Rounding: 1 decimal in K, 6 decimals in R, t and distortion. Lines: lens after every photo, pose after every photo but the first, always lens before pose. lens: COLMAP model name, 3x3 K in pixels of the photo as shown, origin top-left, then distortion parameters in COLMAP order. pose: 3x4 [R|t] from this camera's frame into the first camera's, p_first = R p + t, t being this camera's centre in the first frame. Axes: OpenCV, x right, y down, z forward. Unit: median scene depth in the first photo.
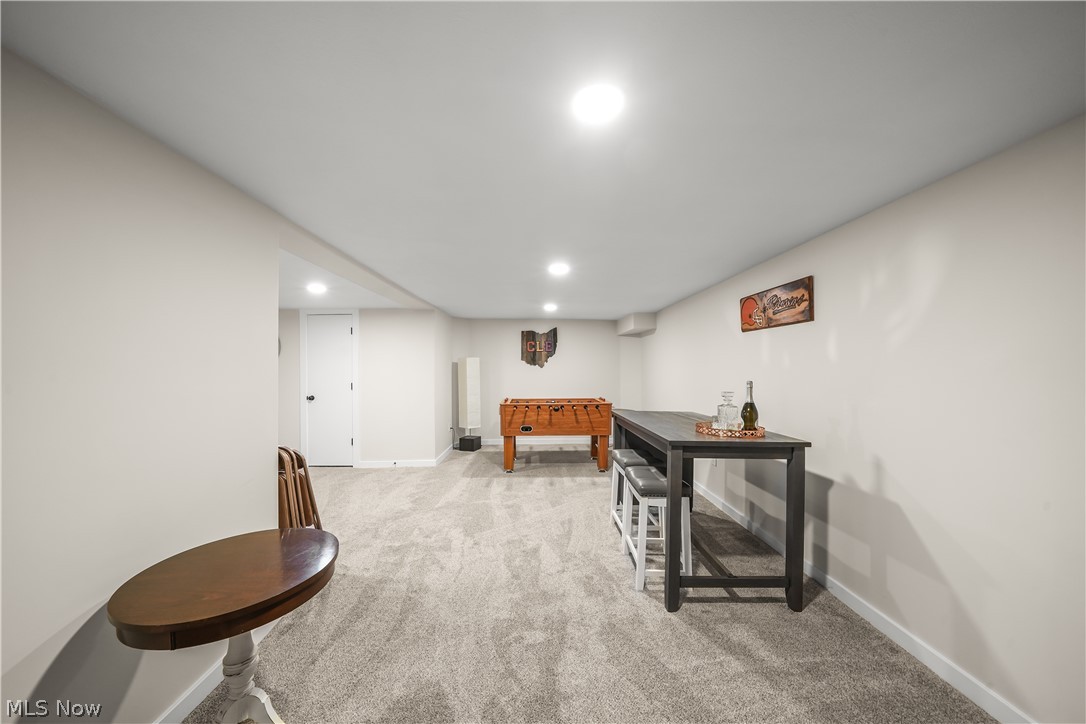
lens RADIAL K [[370.9, 0, 543.0], [0, 370.9, 362.0], [0, 0, 1]] dist [-0.001310, -0.000063]
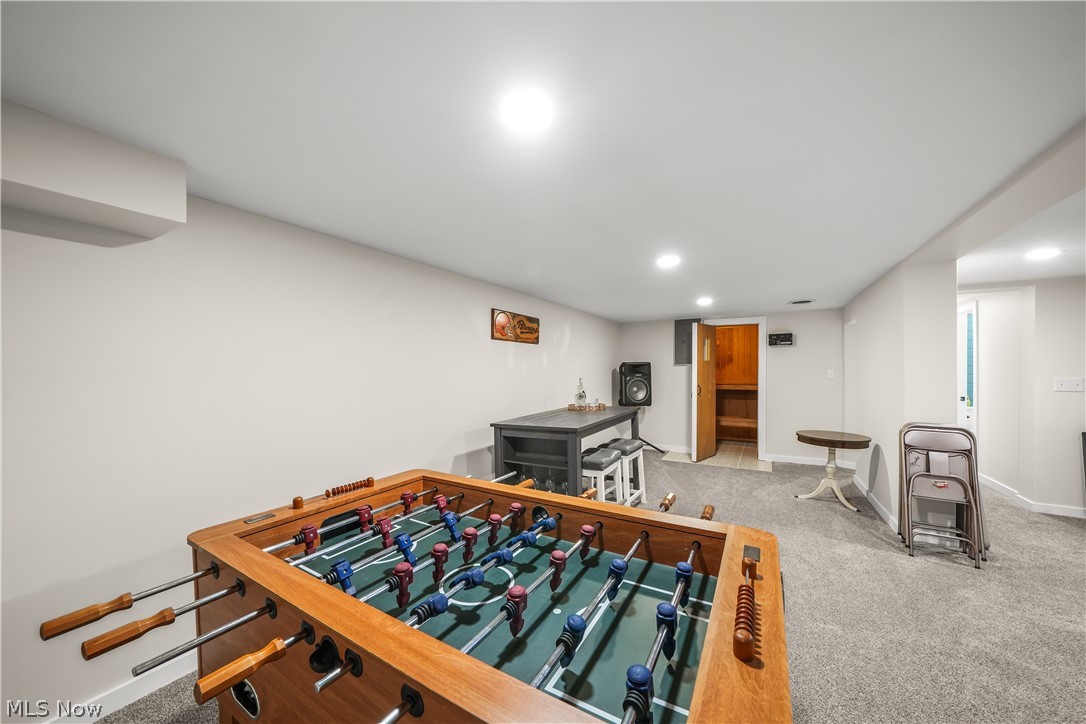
lens RADIAL K [[380.9, 0, 537.9], [0, 380.9, 372.2], [0, 0, 1]] dist [-0.023090, 0.000013]
pose [[-0.865336, 0.005549, 0.501162, -0.149151], [0.005638, 0.999983, -0.001336, 0.020360], [-0.501161, 0.001669, -0.865352, 2.066827]]
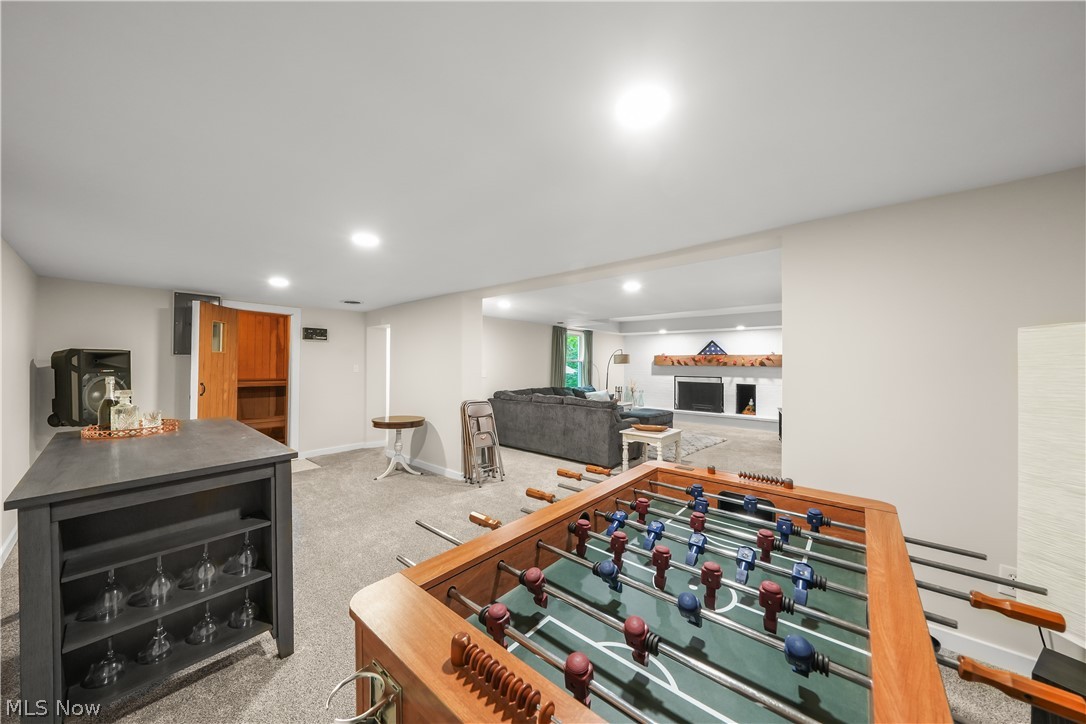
lens RADIAL K [[370.9, 0, 543.0], [0, 370.9, 362.0], [0, 0, 1]] dist [-0.001310, -0.000063]
pose [[-0.640879, -0.007034, -0.767610, 0.443180], [-0.000318, 0.999960, -0.008897, 0.017626], [0.767642, -0.005458, -0.640856, 1.893817]]
